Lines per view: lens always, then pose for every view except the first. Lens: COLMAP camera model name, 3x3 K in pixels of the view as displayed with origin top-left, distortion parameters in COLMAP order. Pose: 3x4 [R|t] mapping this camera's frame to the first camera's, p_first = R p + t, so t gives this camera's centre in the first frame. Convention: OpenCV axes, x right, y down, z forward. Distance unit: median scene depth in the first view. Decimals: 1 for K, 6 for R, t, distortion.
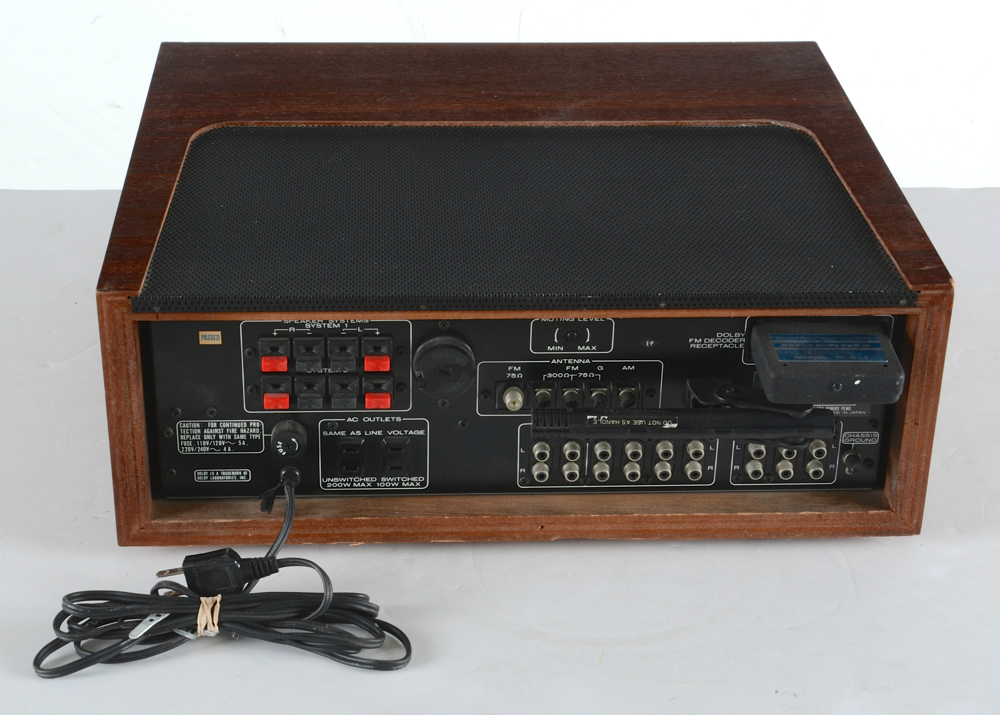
lens RADIAL K [[1702.7, 0, 466.3], [0, 1702.7, 358.4], [0, 0, 1]] dist [0.037183, 0.198432]
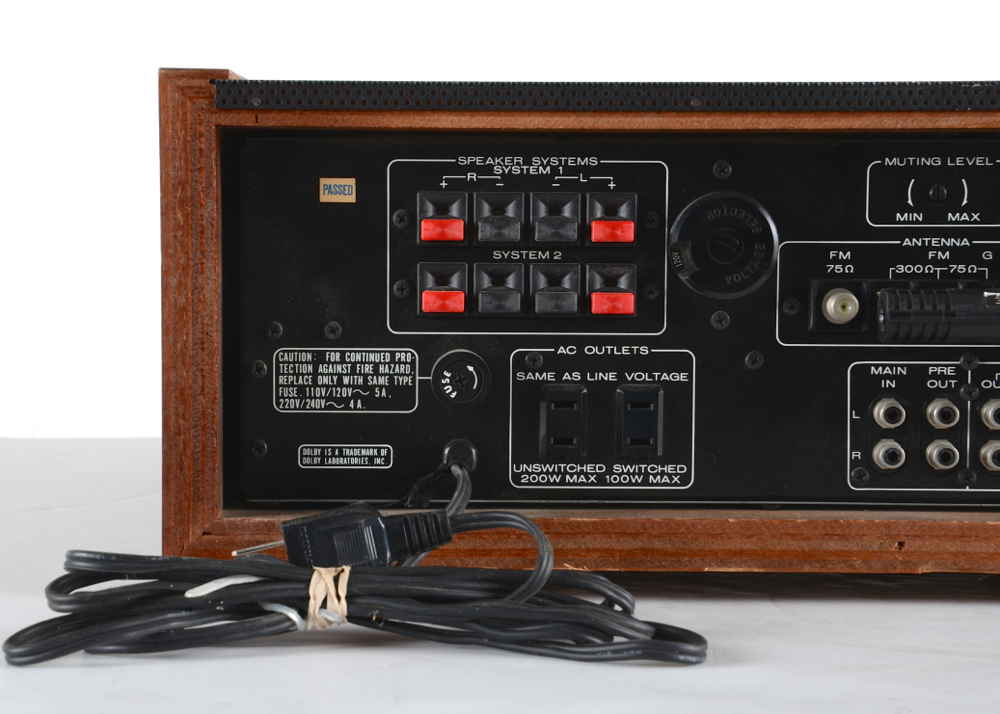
lens RADIAL K [[1996.1, 0, 453.5], [0, 1996.1, 356.6], [0, 0, 1]] dist [0.174134, 0.094963]
pose [[0.999234, -0.012839, -0.036963, -0.080964], [-0.002432, 0.922432, -0.386153, 0.308918], [0.039054, 0.385947, 0.921694, 0.356726]]
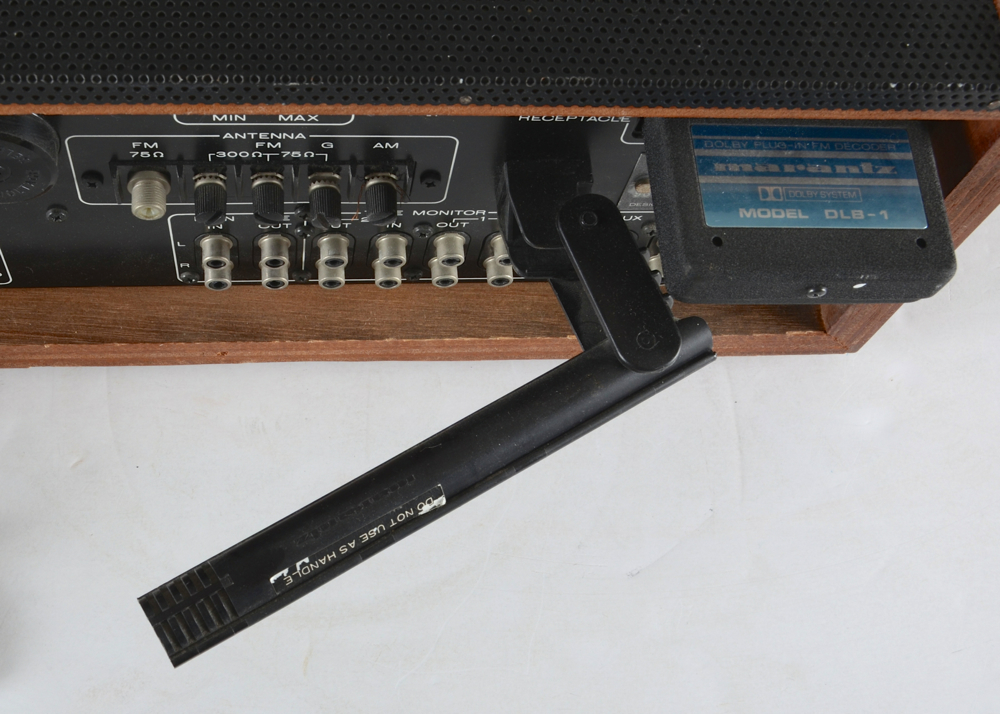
lens RADIAL K [[1290.5, 0, 408.6], [0, 1290.5, 357.0], [0, 0, 1]] dist [-0.025731, -0.030748]
pose [[0.996040, 0.008865, 0.088461, 0.069589], [-0.061047, 0.791546, 0.608053, -0.168290], [-0.064631, -0.611046, 0.788952, 0.673197]]
